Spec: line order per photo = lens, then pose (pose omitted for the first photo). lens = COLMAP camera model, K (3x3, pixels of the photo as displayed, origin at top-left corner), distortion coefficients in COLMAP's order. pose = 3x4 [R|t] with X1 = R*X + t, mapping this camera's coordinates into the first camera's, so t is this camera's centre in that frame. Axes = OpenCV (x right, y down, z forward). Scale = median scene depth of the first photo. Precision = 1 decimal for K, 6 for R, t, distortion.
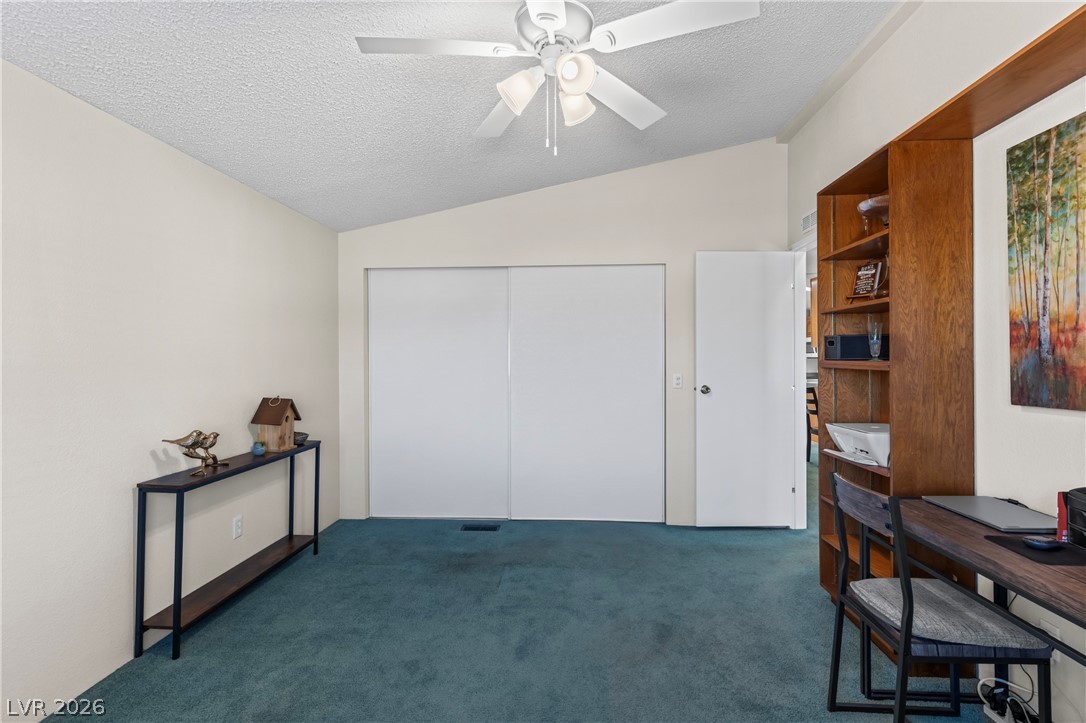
lens RADIAL K [[518.5, 0, 544.0], [0, 518.5, 358.1], [0, 0, 1]] dist [-0.000844, -0.000025]
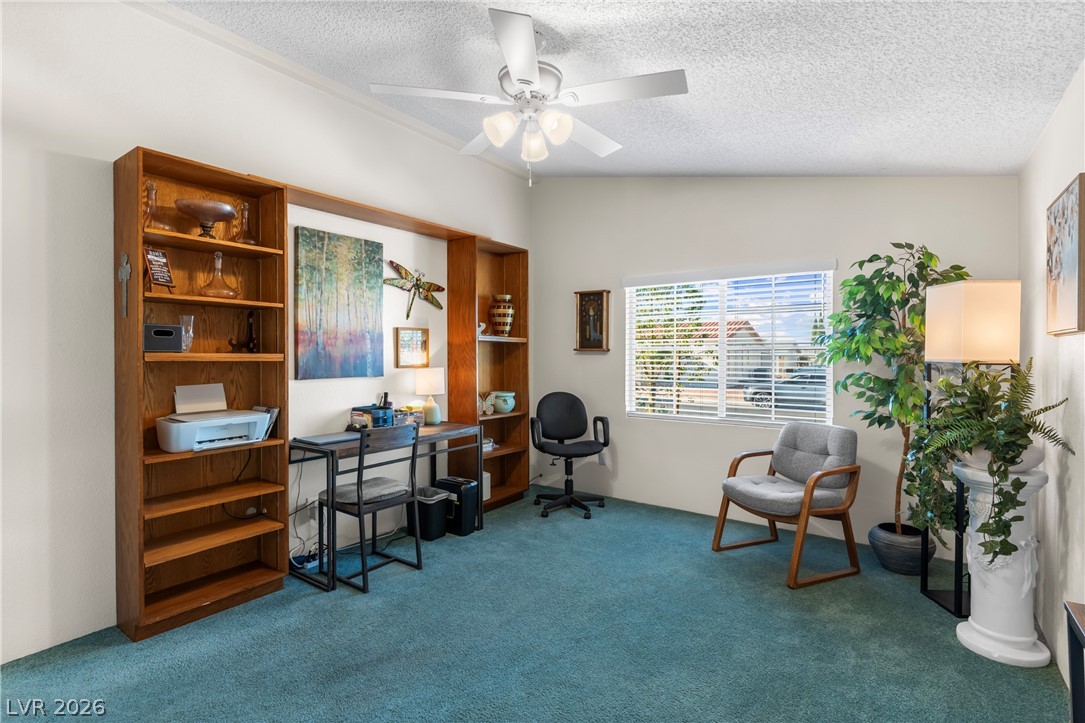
lens RADIAL K [[518.0, 0, 542.0], [0, 518.0, 358.6], [0, 0, 1]] dist [-0.000844, -0.000025]
pose [[-0.847467, -0.004115, 0.530832, -0.702059], [-0.003937, 0.999991, 0.001467, 0.017221], [-0.530833, -0.000846, -0.847476, 2.167652]]
